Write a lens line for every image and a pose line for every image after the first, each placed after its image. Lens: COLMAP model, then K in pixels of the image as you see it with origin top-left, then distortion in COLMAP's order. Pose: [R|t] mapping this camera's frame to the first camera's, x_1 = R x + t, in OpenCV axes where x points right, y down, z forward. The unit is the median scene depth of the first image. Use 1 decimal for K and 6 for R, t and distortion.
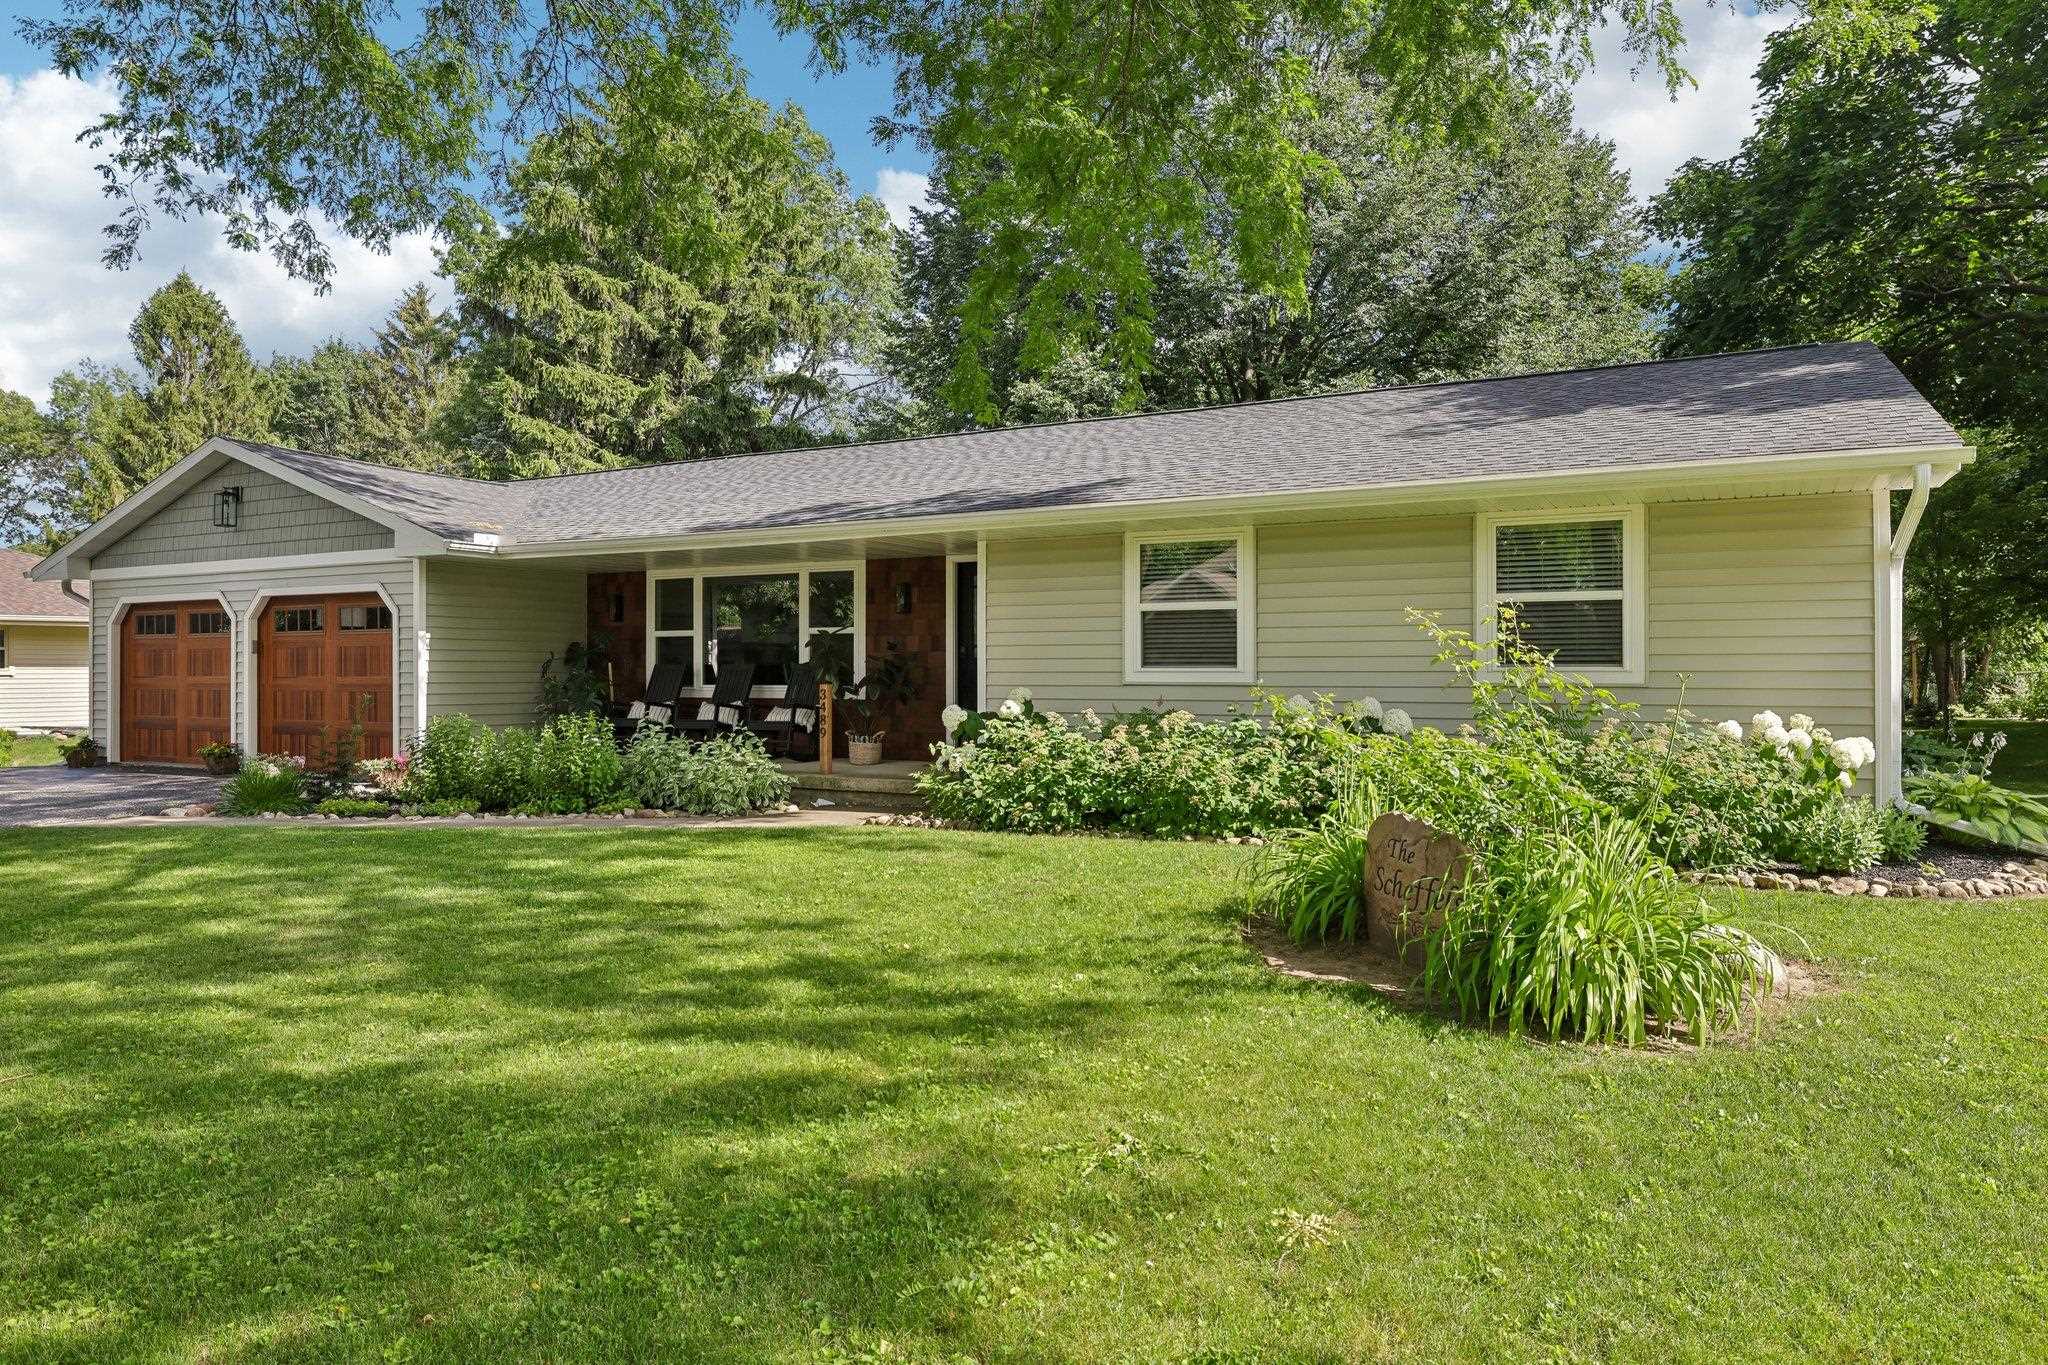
lens RADIAL K [[1286.7, 0, 1022.6], [0, 1286.7, 654.3], [0, 0, 1]] dist [-0.001474, -0.001054]
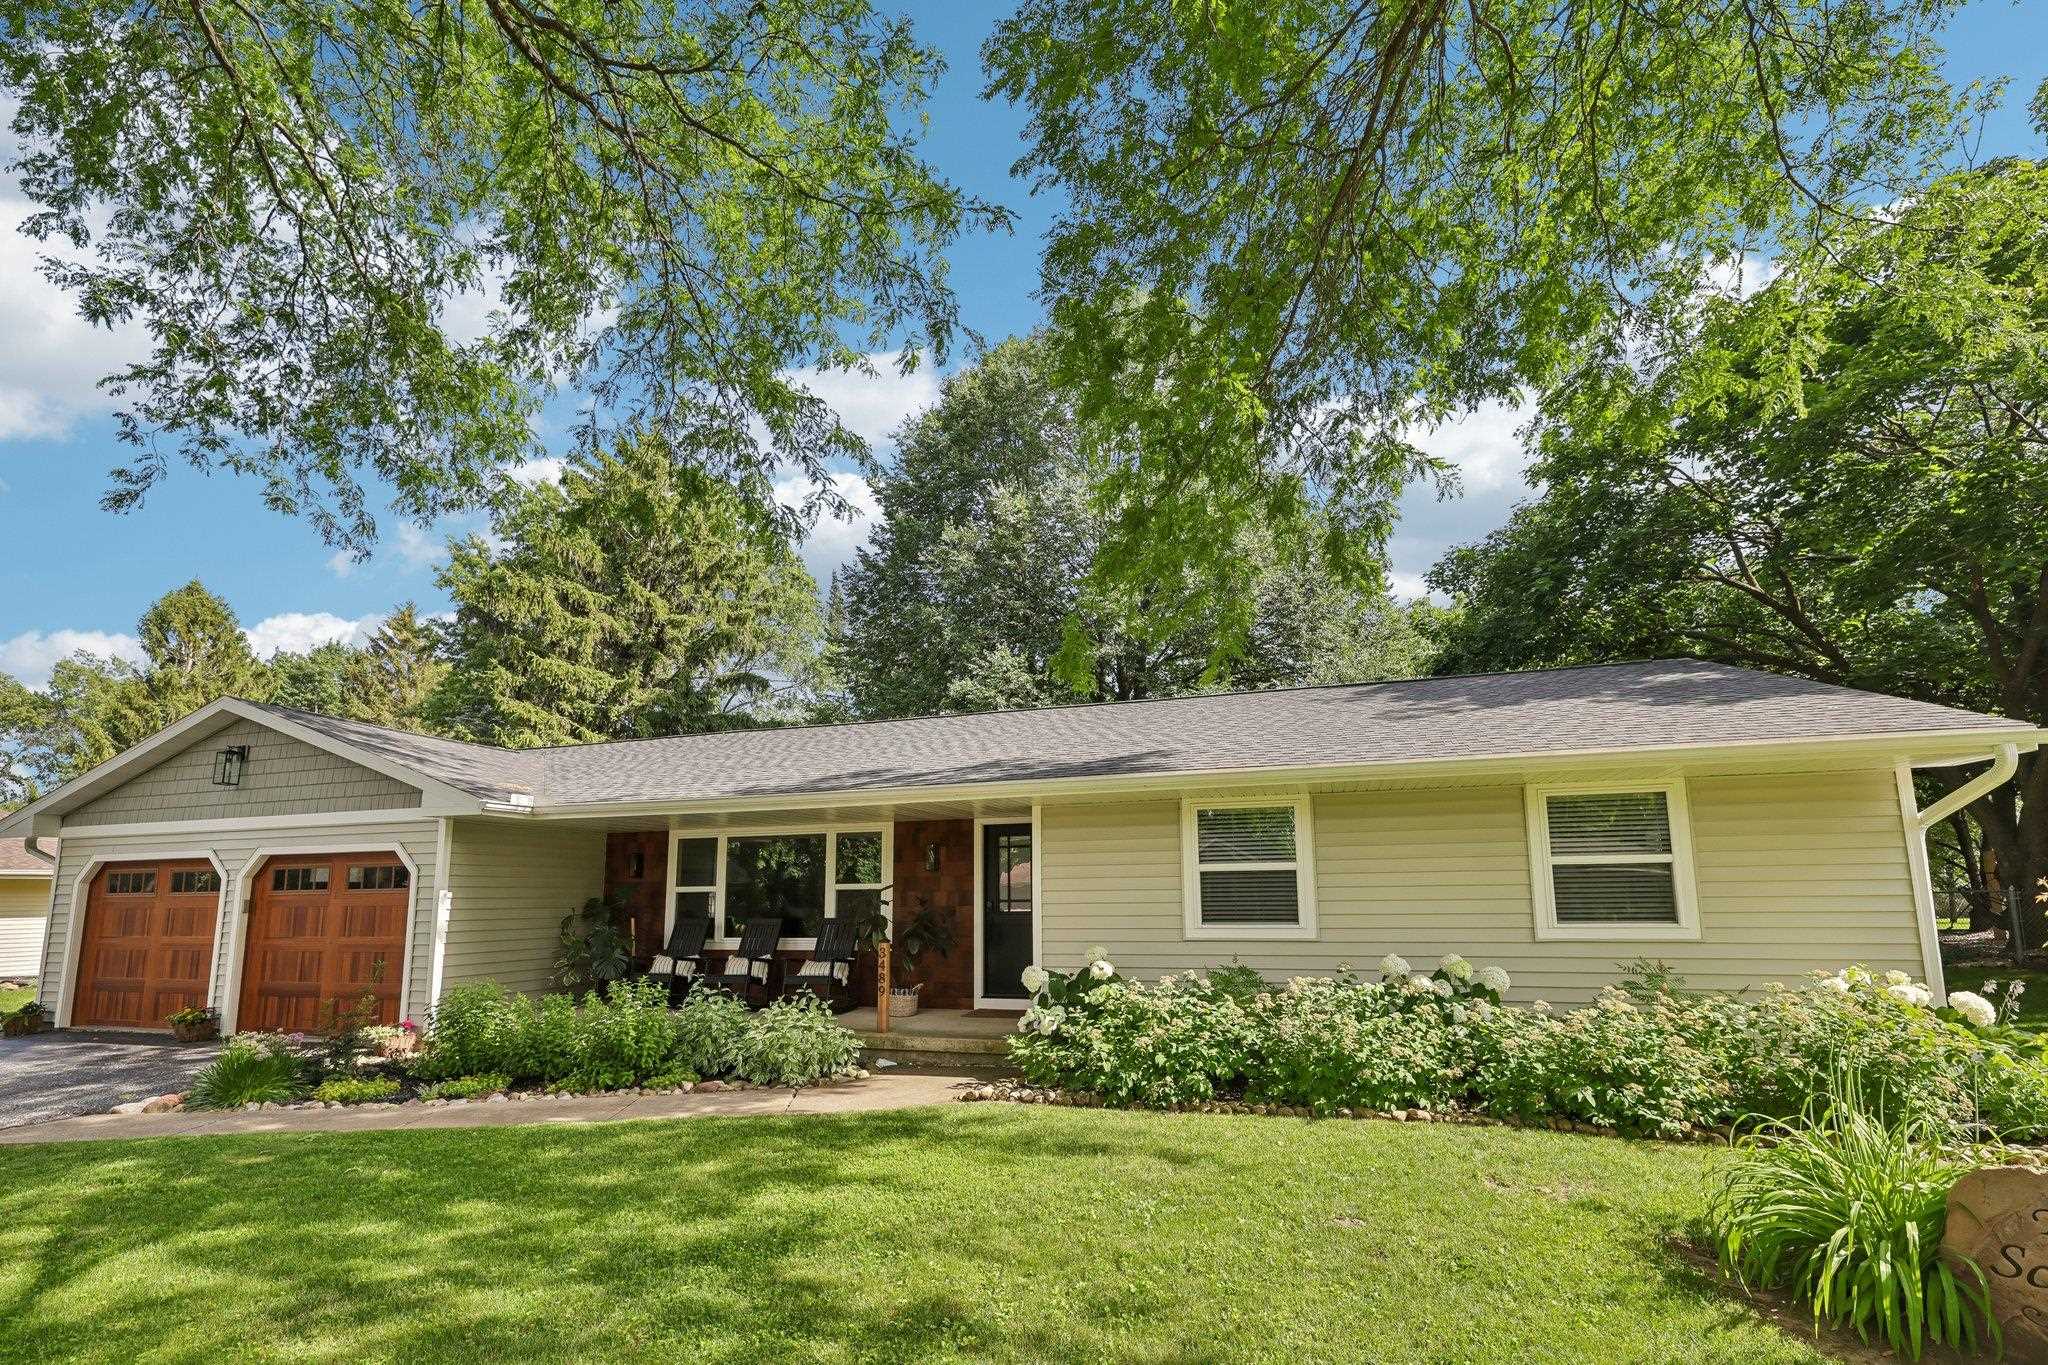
lens RADIAL K [[886.9, 0, 1020.6], [0, 886.9, 764.7], [0, 0, 1]] dist [0.001054, 0.000478]
pose [[0.982311, 0.016567, 0.186522, -0.155036], [0.008668, 0.990988, -0.133671, -0.018905], [-0.187056, 0.132923, 0.973315, 0.229873]]
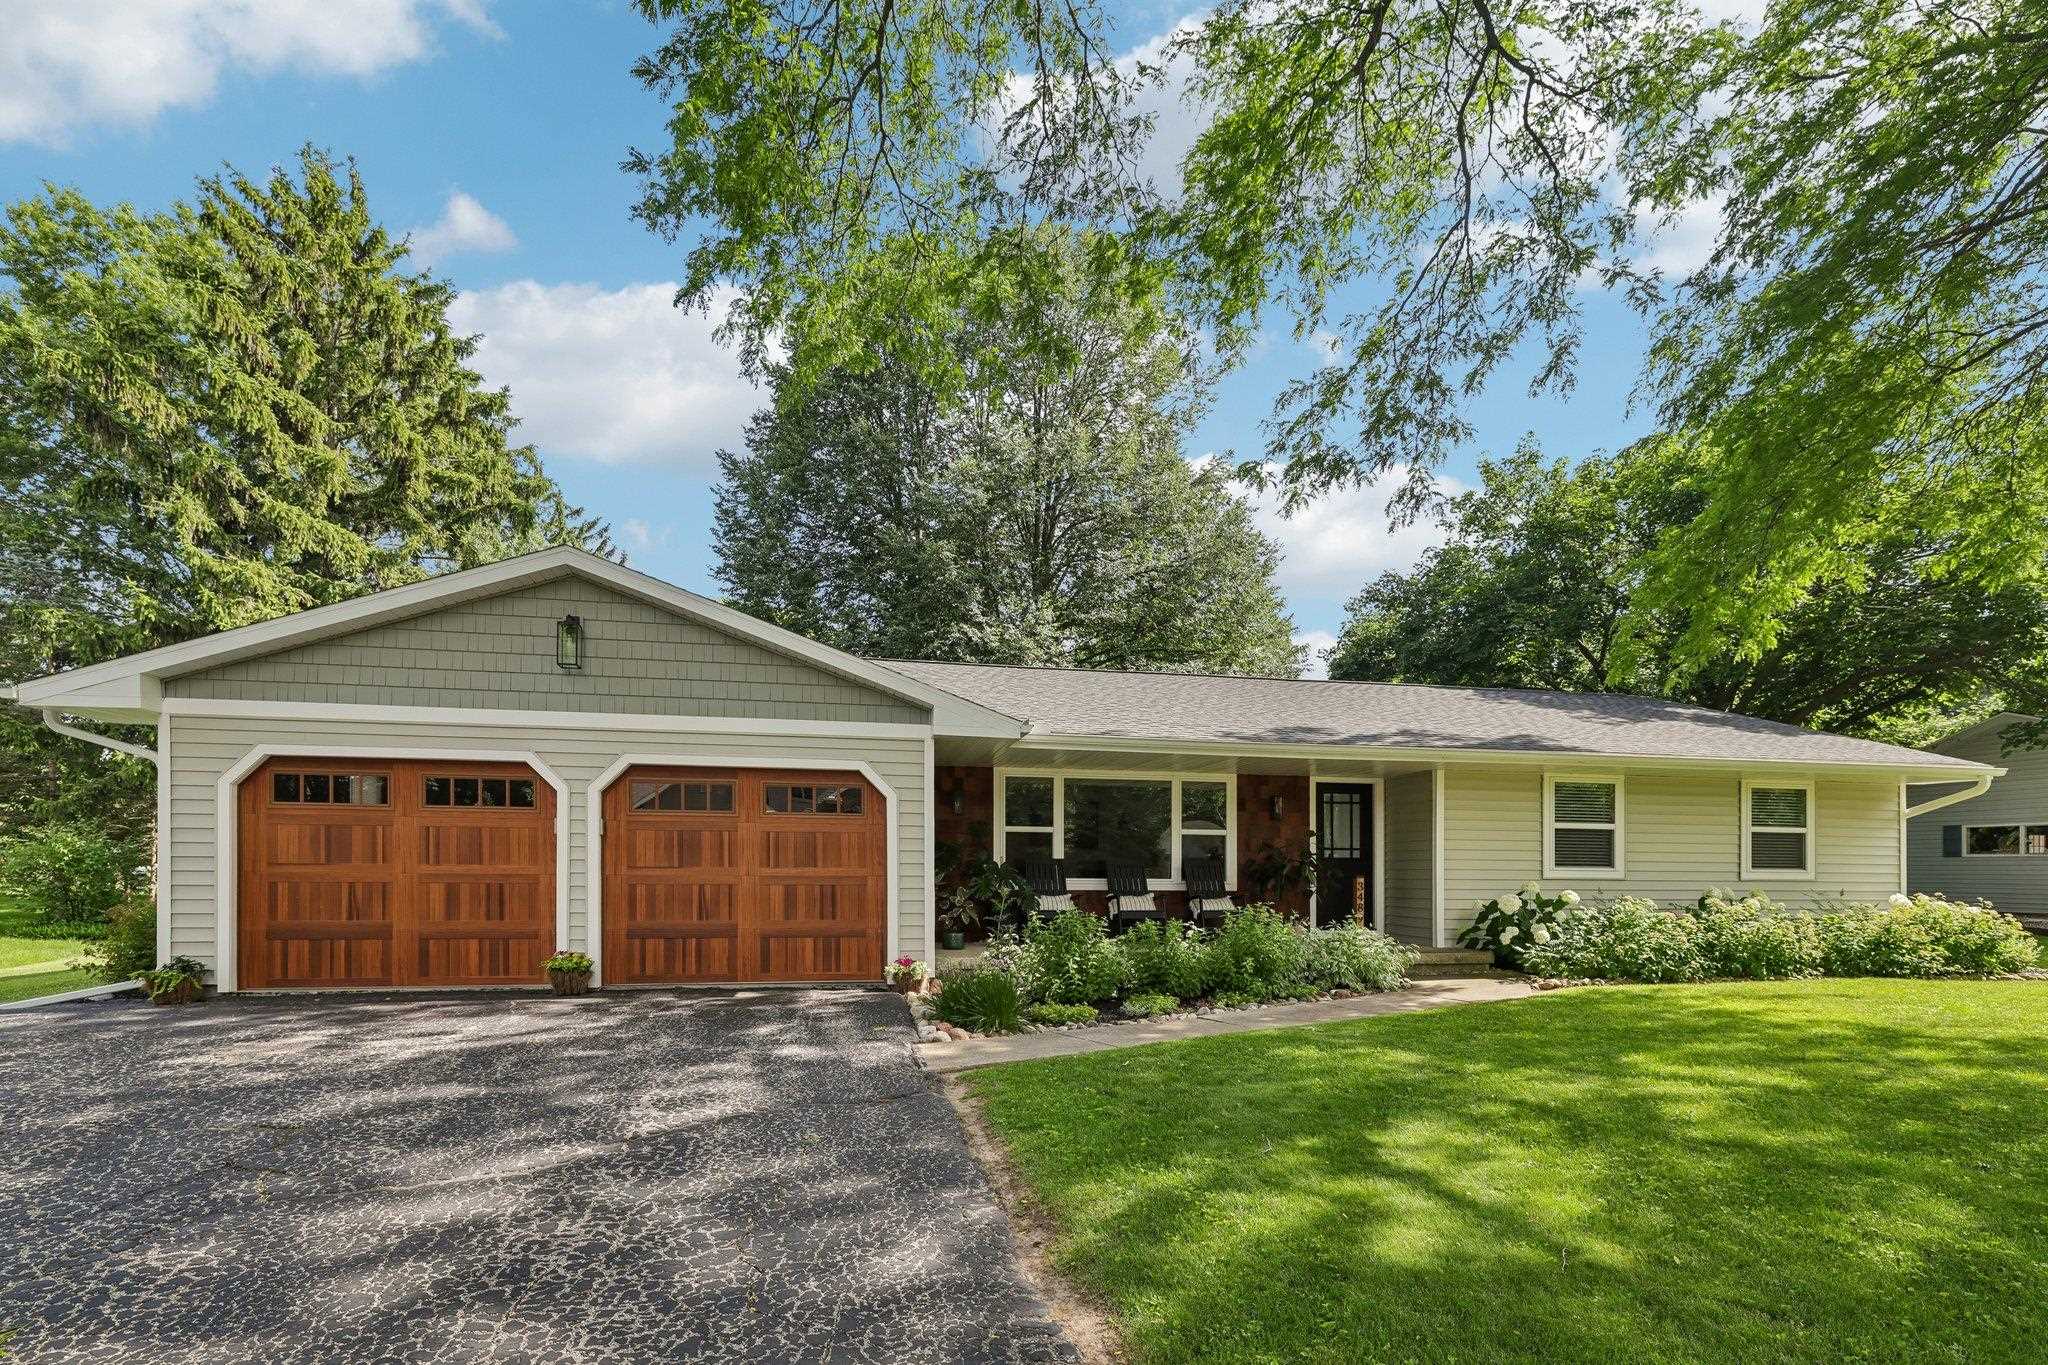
lens RADIAL K [[969.0, 0, 1035.9], [0, 969.0, 848.4], [0, 0, 1]] dist [0.000995, -0.000080]
pose [[0.776628, 0.023058, 0.629537, -0.819818], [-0.016423, 0.999731, -0.016356, 0.012821], [-0.629745, 0.002364, 0.776798, 0.414024]]
